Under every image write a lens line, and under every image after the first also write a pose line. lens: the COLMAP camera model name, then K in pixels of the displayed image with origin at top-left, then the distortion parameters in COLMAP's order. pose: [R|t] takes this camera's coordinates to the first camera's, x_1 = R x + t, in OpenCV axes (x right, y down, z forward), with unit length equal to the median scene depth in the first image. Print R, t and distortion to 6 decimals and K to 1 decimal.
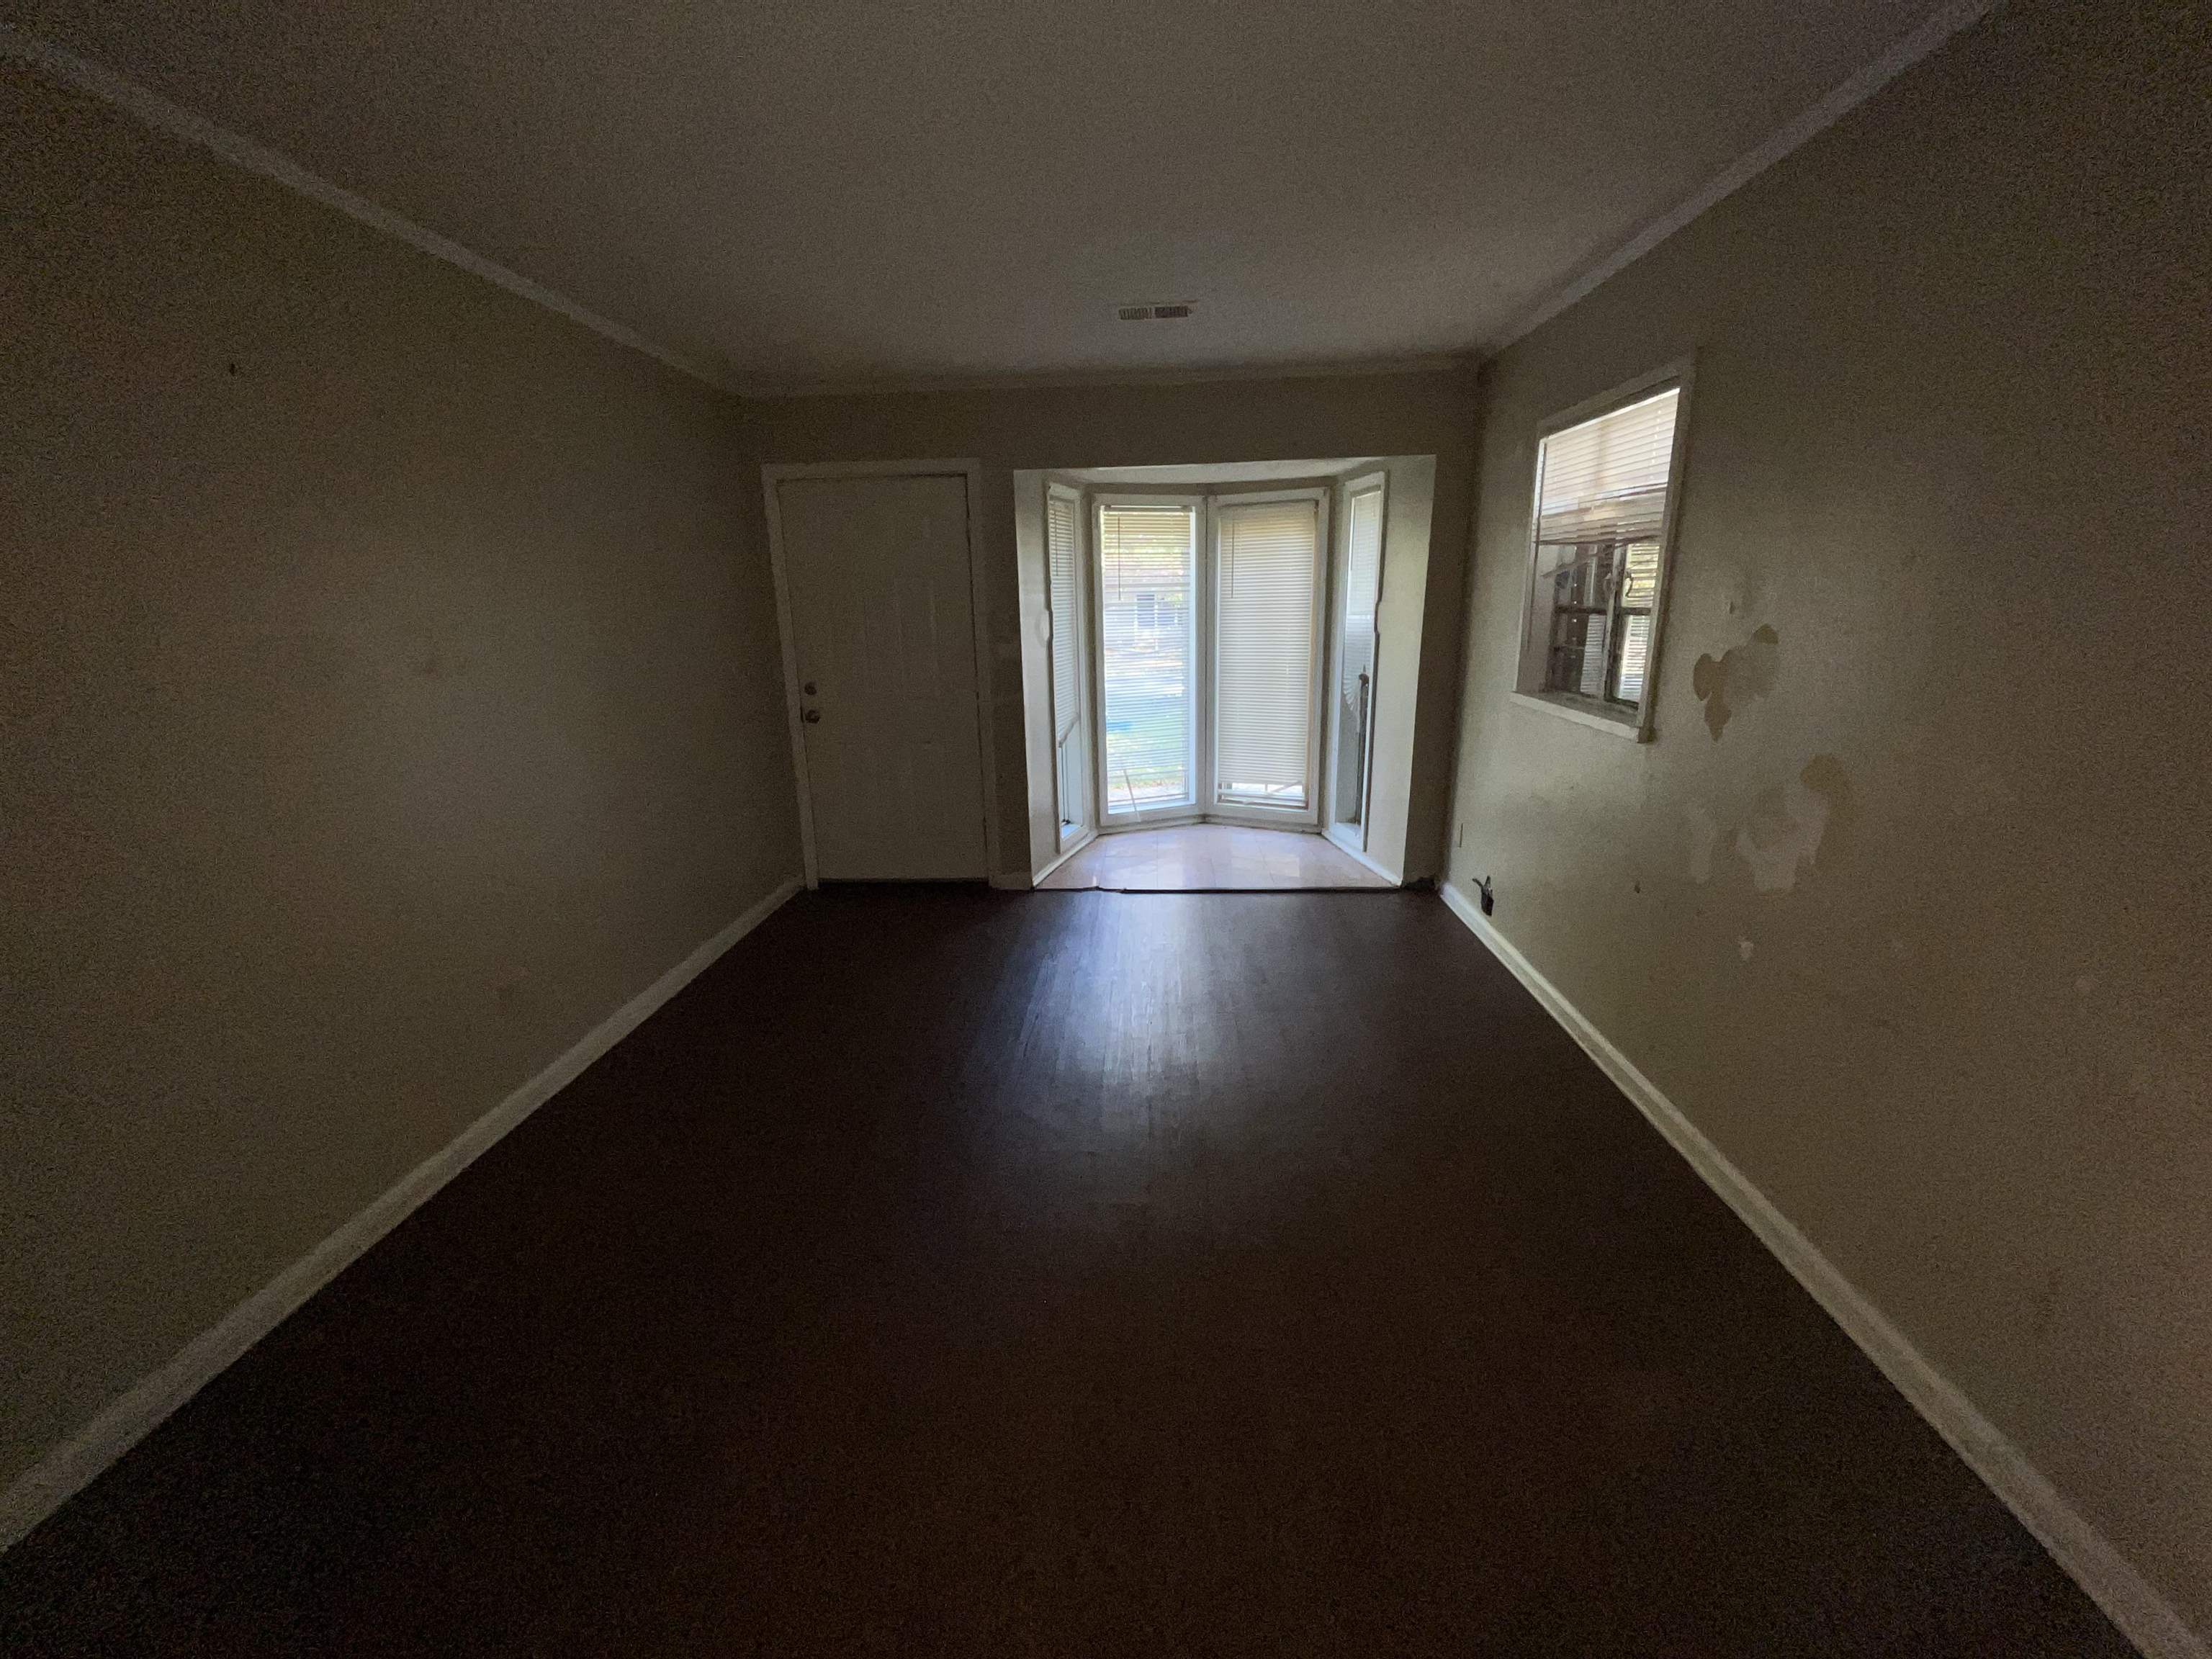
lens RADIAL K [[884.7, 0, 1105.3], [0, 884.7, 829.6], [0, 0, 1]] dist [-0.006042, -0.000777]
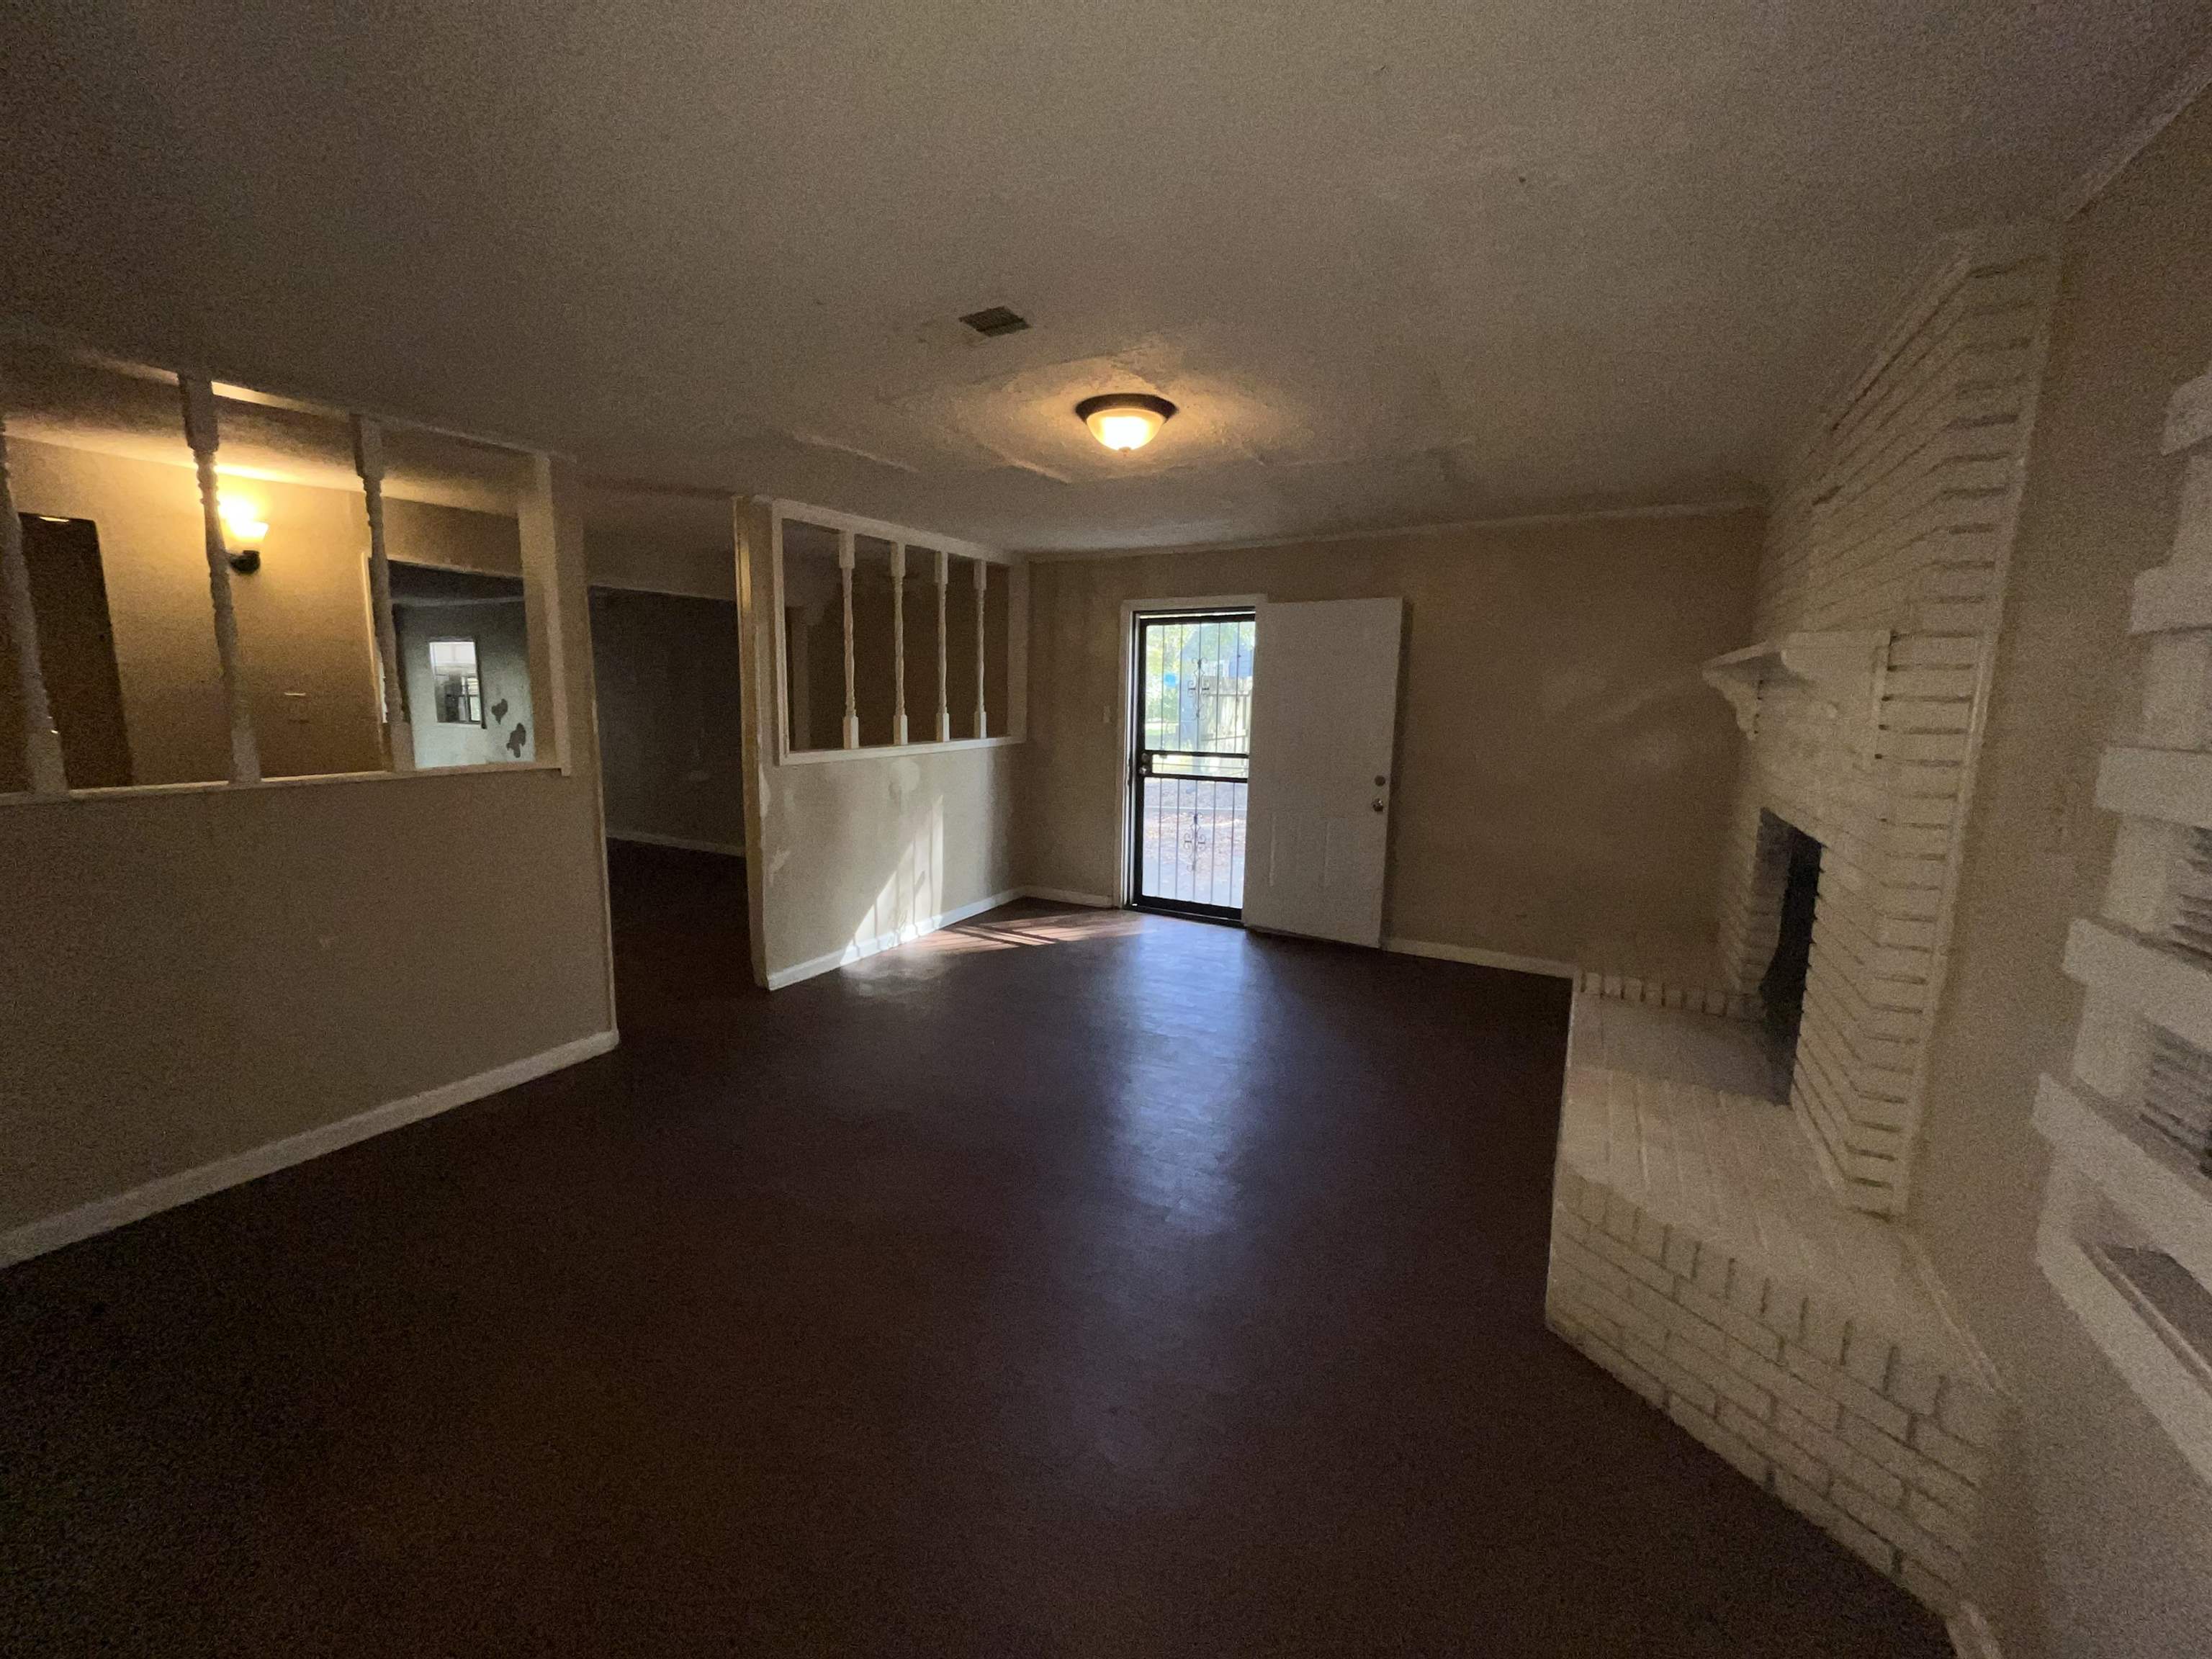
lens RADIAL K [[884.7, 0, 1100.7], [0, 884.7, 829.5], [0, 0, 1]] dist [-0.006042, -0.000777]
pose [[0.411940, -0.099548, 0.905757, -1.537142], [0.204487, 0.978761, 0.014570, 0.702961], [-0.887970, 0.179214, 0.423547, -2.504798]]
